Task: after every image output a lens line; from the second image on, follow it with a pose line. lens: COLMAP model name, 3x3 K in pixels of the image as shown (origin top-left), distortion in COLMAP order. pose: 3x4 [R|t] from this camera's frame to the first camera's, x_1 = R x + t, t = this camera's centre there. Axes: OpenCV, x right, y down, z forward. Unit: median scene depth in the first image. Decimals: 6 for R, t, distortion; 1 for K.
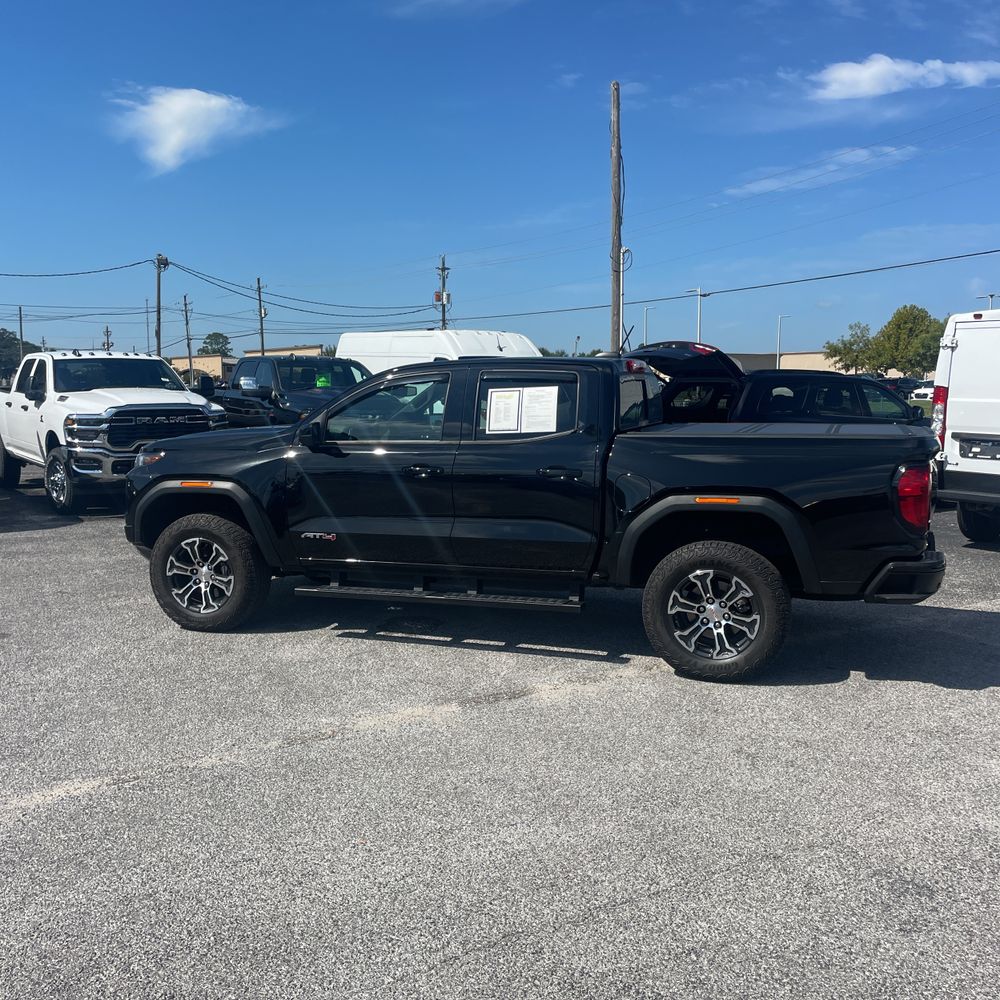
lens RADIAL K [[1013.7, 0, 496.5], [0, 1013.7, 477.6], [0, 0, 1]] dist [0.029373, 0.000000]
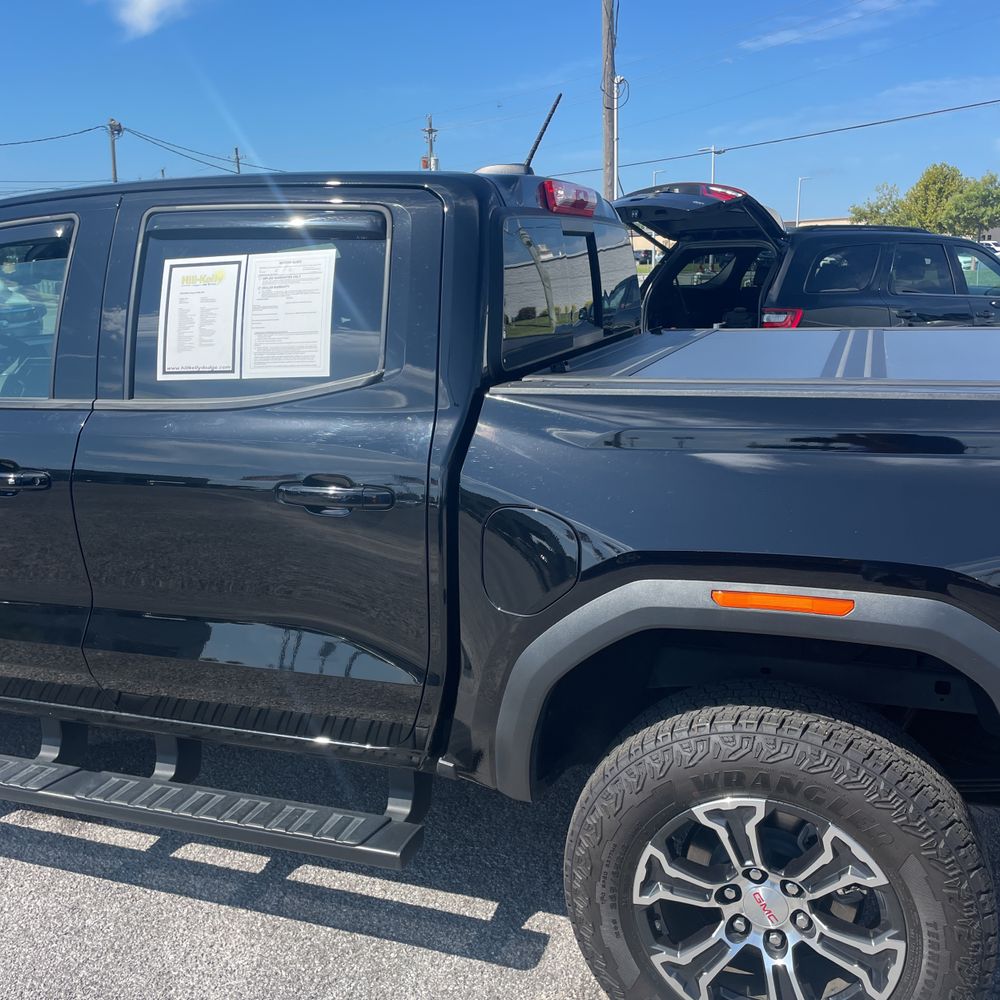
lens RADIAL K [[1013.7, 0, 508.8], [0, 1013.7, 496.8], [0, 0, 1]] dist [0.029373, 0.000000]
pose [[0.999831, -0.018359, 0.001375, 0.121308], [0.017999, 0.990466, 0.136574, -0.051037], [-0.003869, -0.136527, 0.990629, 0.634894]]
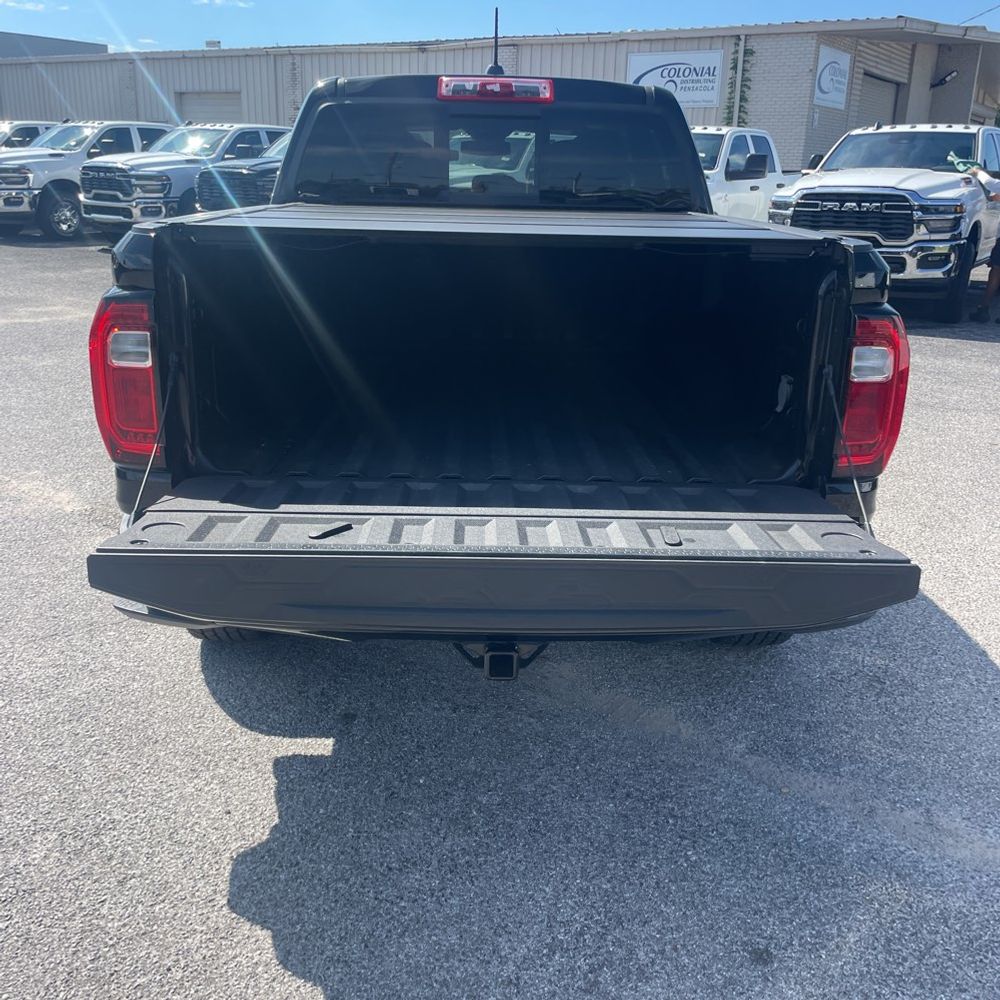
lens RADIAL K [[1013.7, 0, 502.7], [0, 1013.7, 489.1], [0, 0, 1]] dist [0.029373, 0.000000]
pose [[0.359600, 0.289741, -0.886982, 0.748108], [-0.110803, 0.957103, 0.267725, -0.056641], [0.926504, 0.002007, 0.376278, 0.876241]]
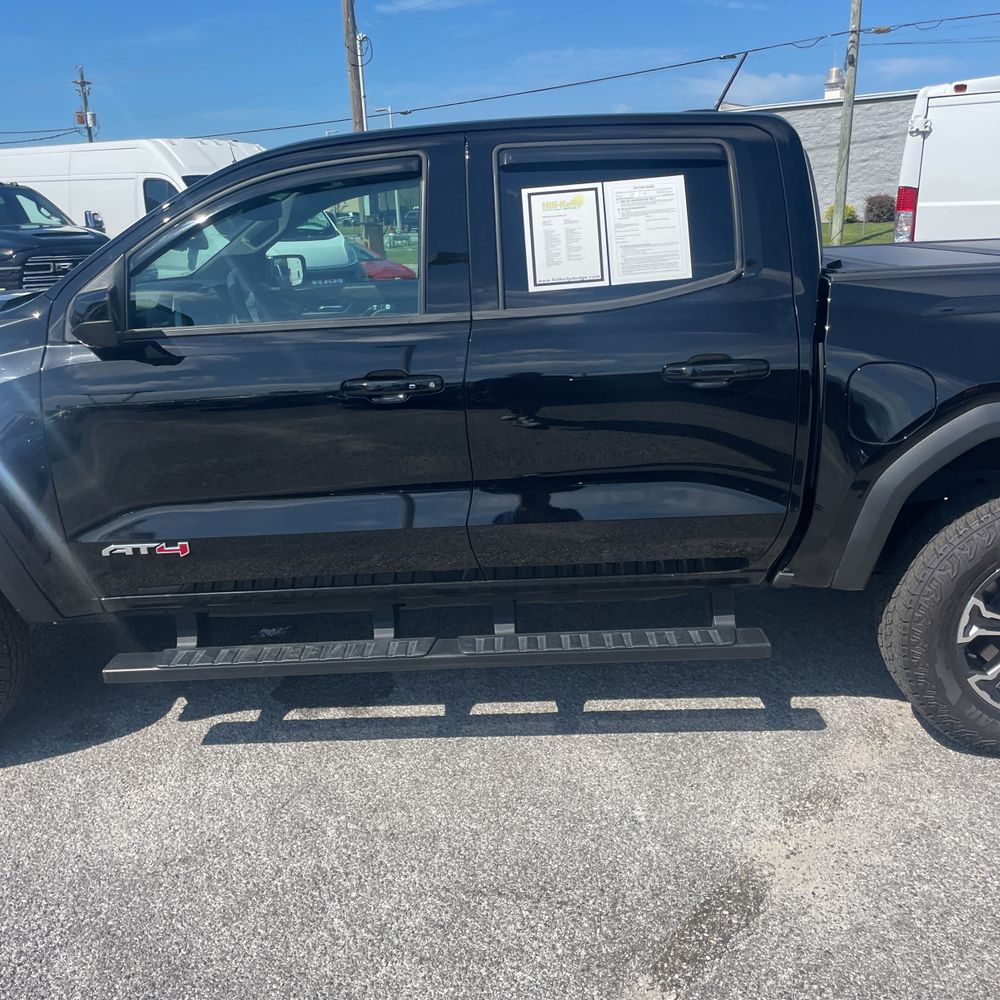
lens RADIAL K [[1013.7, 0, 504.2], [0, 1013.7, 497.5], [0, 0, 1]] dist [0.029373, 0.000000]
pose [[0.947433, -0.118779, 0.297091, -0.168305], [0.065361, 0.980808, 0.183694, -0.038080], [-0.313208, -0.154619, 0.937013, 0.584008]]
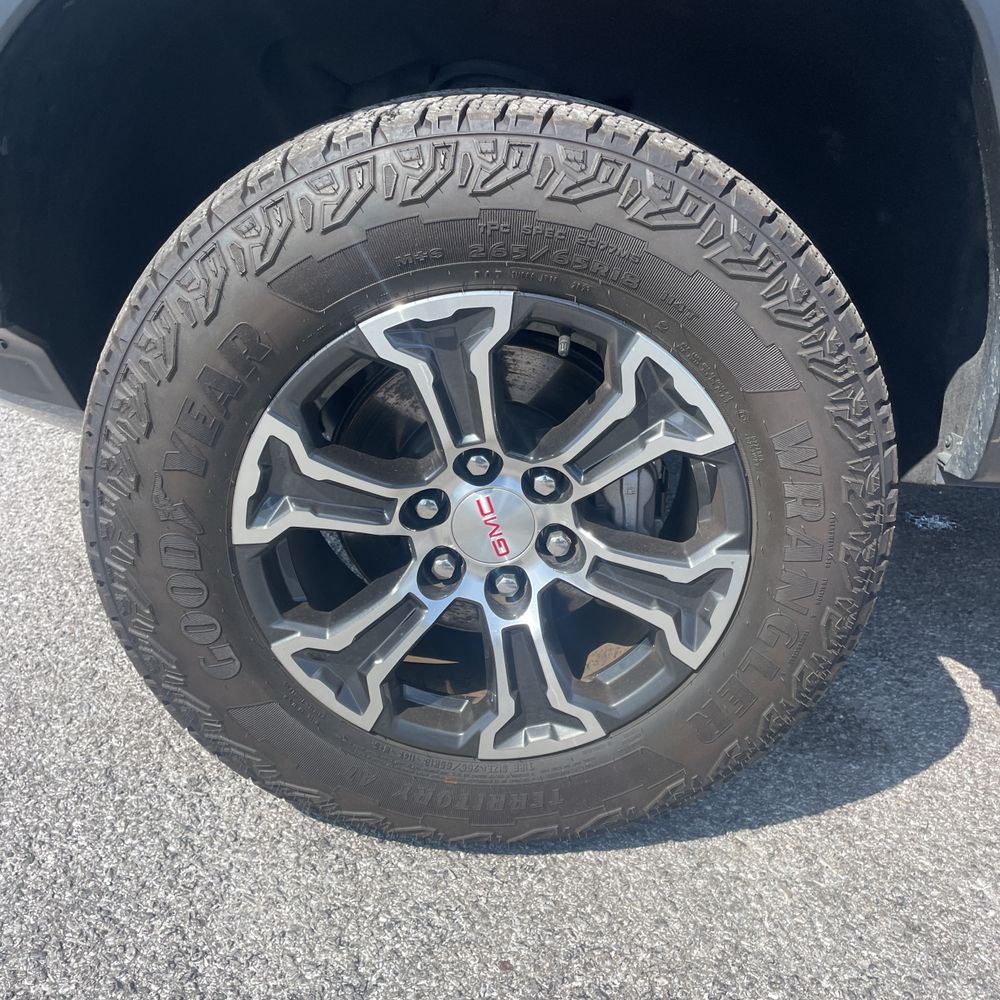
lens RADIAL K [[1013.7, 0, 505.0], [0, 1013.7, 488.8], [0, 0, 1]] dist [0.029373, 0.000000]
pose [[0.929203, -0.062466, 0.364252, 0.141911], [-0.059740, 0.947262, 0.314842, 0.065561], [-0.364709, -0.314313, 0.876467, 0.792831]]
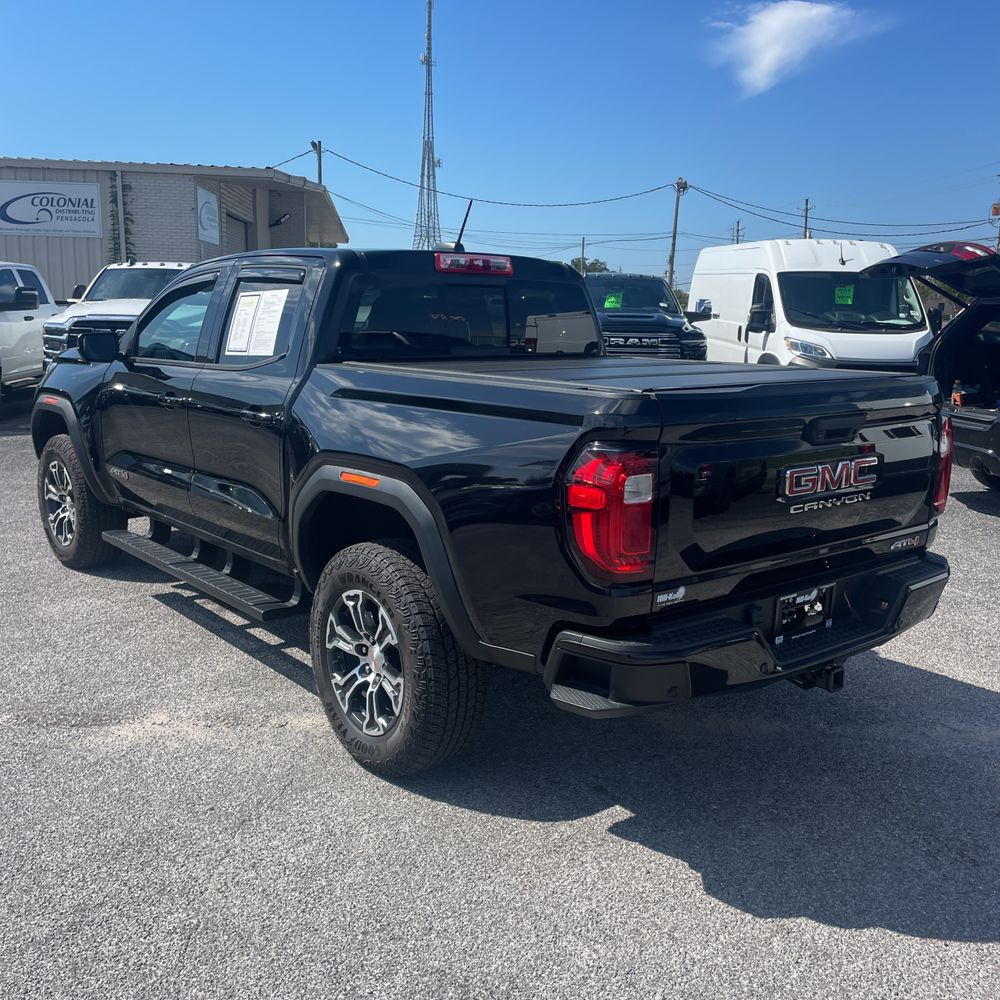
lens RADIAL K [[1013.7, 0, 494.8], [0, 1013.7, 501.6], [0, 0, 1]] dist [0.029373, 0.000000]
pose [[0.854252, 0.114087, -0.507186, 0.544316], [-0.067250, 0.991676, 0.109801, -0.032699], [0.515491, -0.059690, 0.854813, 0.485313]]
